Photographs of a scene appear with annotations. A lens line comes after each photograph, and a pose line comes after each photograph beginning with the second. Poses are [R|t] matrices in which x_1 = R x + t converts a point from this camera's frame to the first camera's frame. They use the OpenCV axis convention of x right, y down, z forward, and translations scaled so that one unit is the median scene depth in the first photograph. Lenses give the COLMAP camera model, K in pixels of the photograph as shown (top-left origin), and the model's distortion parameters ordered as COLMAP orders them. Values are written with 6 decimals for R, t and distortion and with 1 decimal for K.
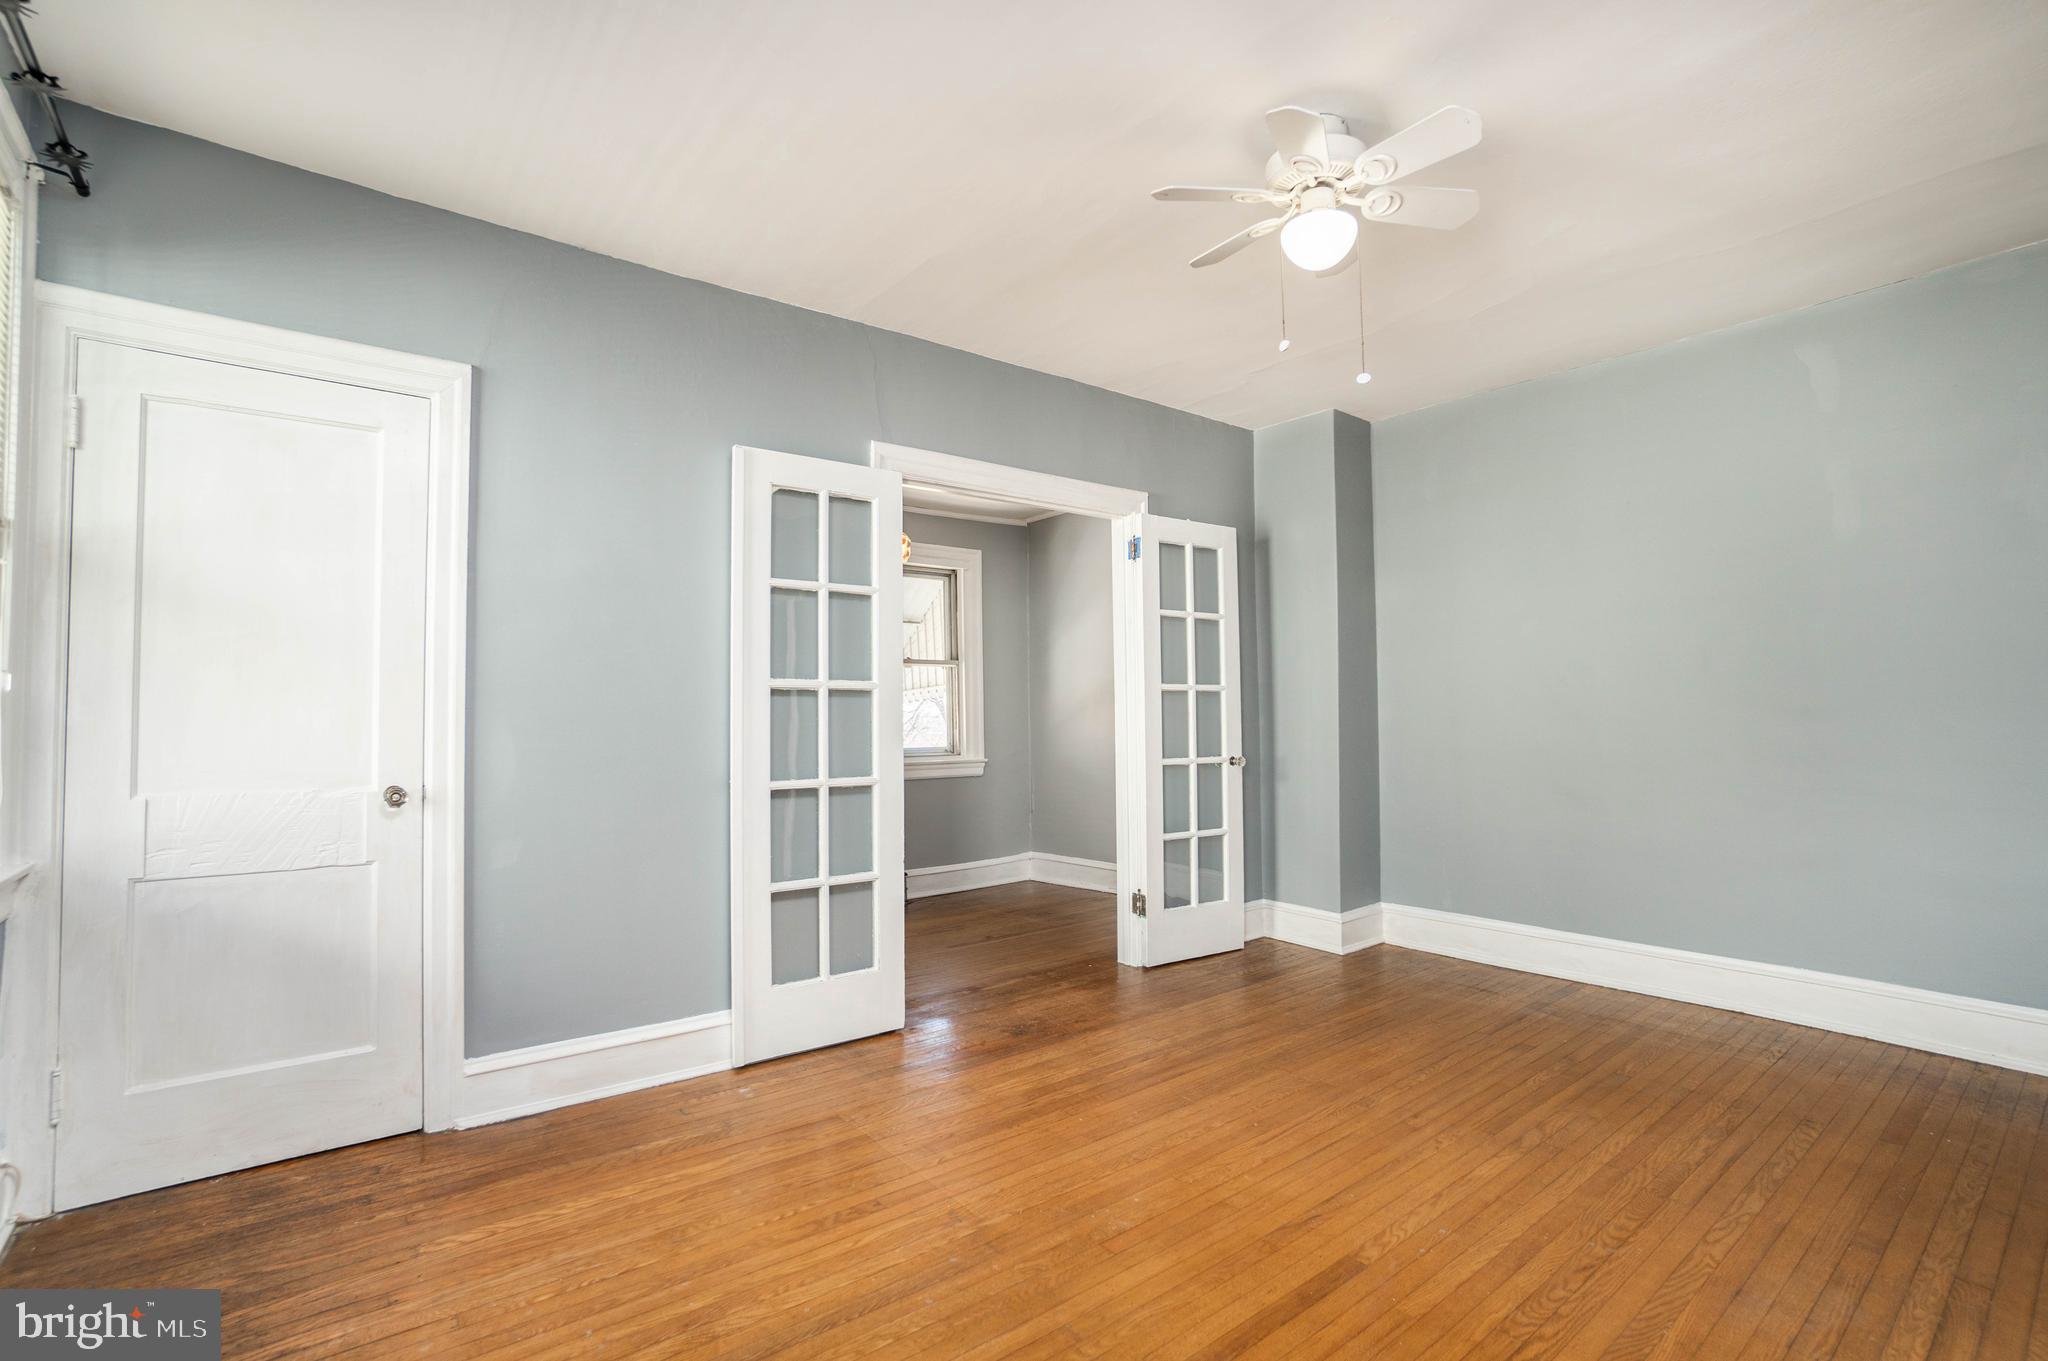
lens RADIAL K [[926.0, 0, 1018.7], [0, 926.0, 682.0], [0, 0, 1]] dist [-0.072064, 0.027591]
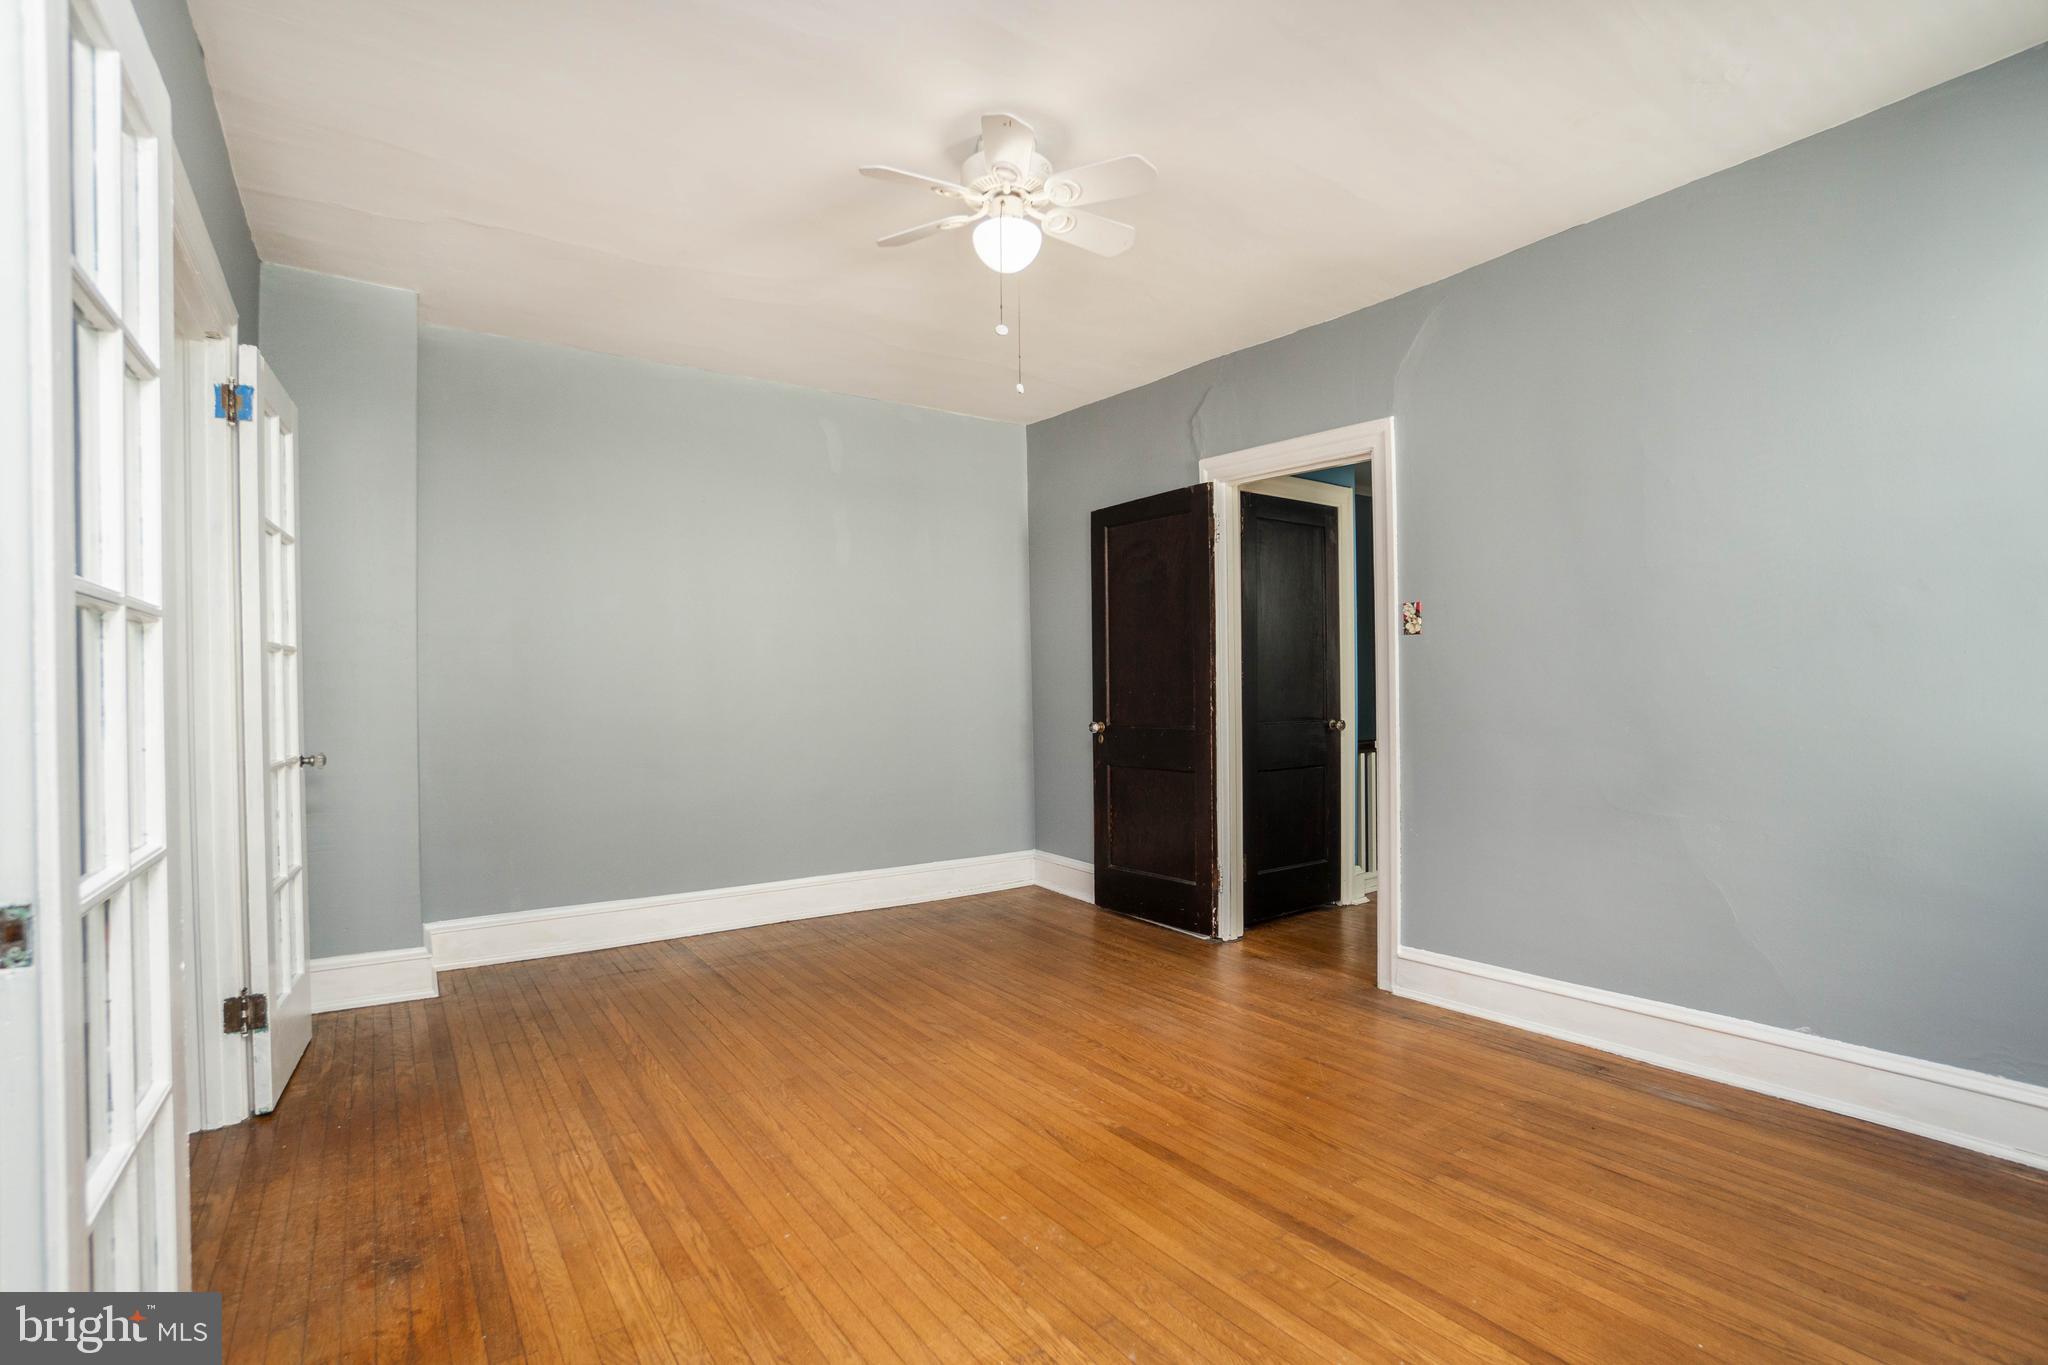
lens RADIAL K [[933.6, 0, 990.0], [0, 933.6, 747.6], [0, 0, 1]] dist [-0.045641, 0.000010]
pose [[0.080682, -0.062140, 0.994801, -0.551179], [-0.032487, 0.997361, 0.064934, 0.026267], [-0.996210, -0.037558, 0.078450, 0.685141]]
